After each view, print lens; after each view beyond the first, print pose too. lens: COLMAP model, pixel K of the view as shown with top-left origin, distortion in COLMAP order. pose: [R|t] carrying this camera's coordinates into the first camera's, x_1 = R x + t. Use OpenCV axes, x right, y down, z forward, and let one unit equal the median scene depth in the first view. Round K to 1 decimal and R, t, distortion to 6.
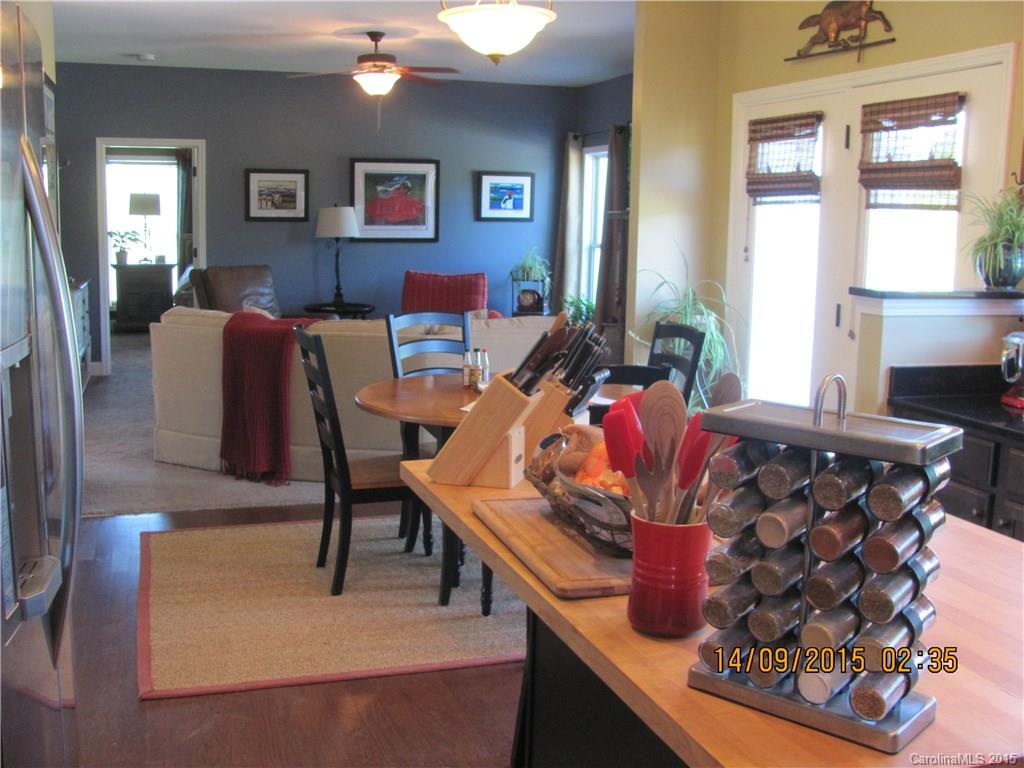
lens RADIAL K [[1074.0, 0, 512.0], [0, 1074.0, 384.0], [0, 0, 1]] dist [-0.214223, 0.299404]
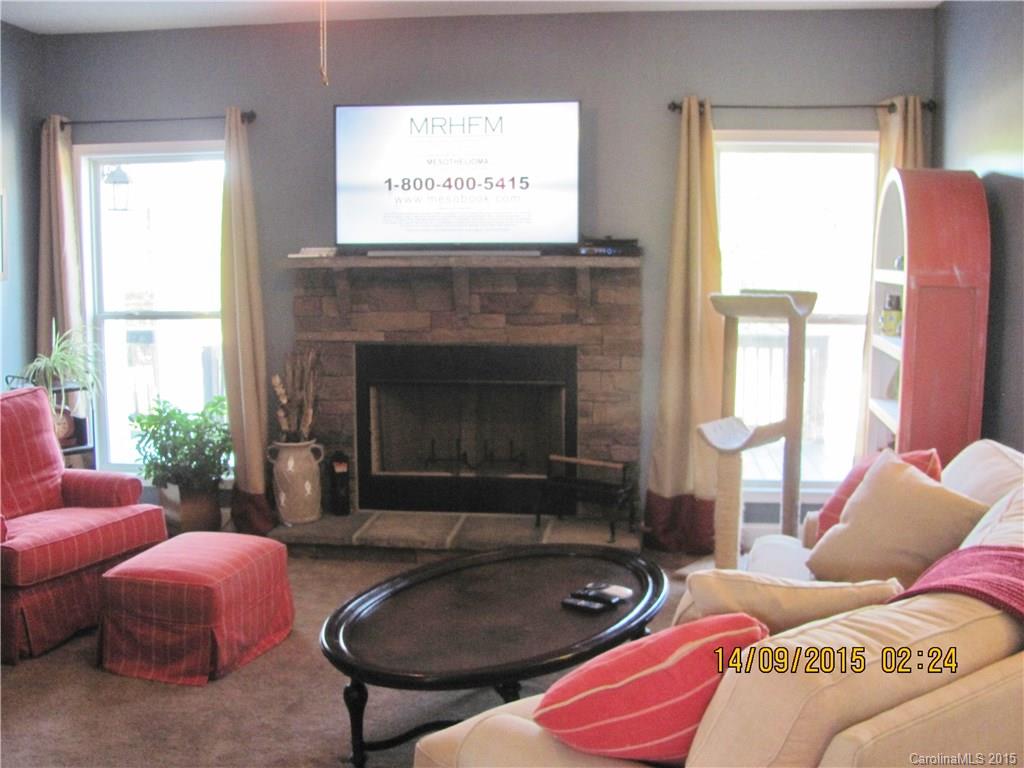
lens RADIAL K [[1074.0, 0, 512.0], [0, 1074.0, 384.0], [0, 0, 1]] dist [-0.214223, 0.299404]
pose [[0.441882, -0.137232, 0.886514, -0.355230], [0.153659, 0.985203, 0.075918, -0.107927], [-0.883815, 0.102674, 0.456430, 0.582273]]
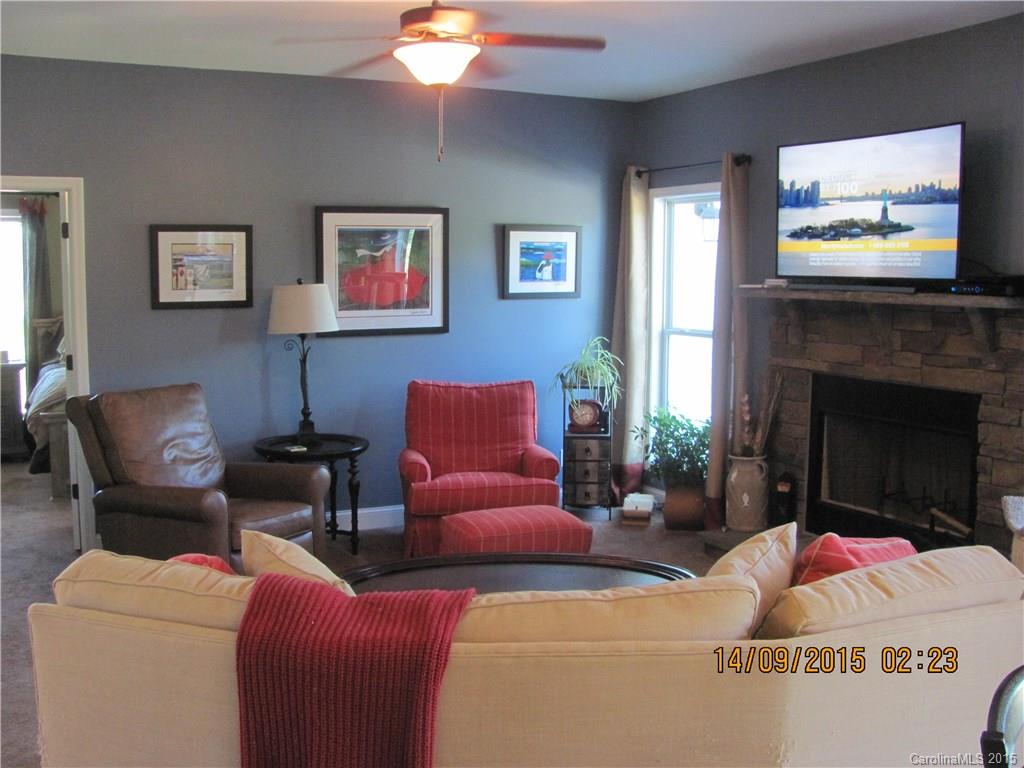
lens RADIAL K [[1074.0, 0, 512.0], [0, 1074.0, 384.0], [0, 0, 1]] dist [-0.214223, 0.299404]
pose [[0.988196, -0.035592, 0.149003, -0.134441], [0.042910, 0.998011, -0.046189, -0.071857], [-0.147063, 0.052038, 0.987757, 0.357746]]
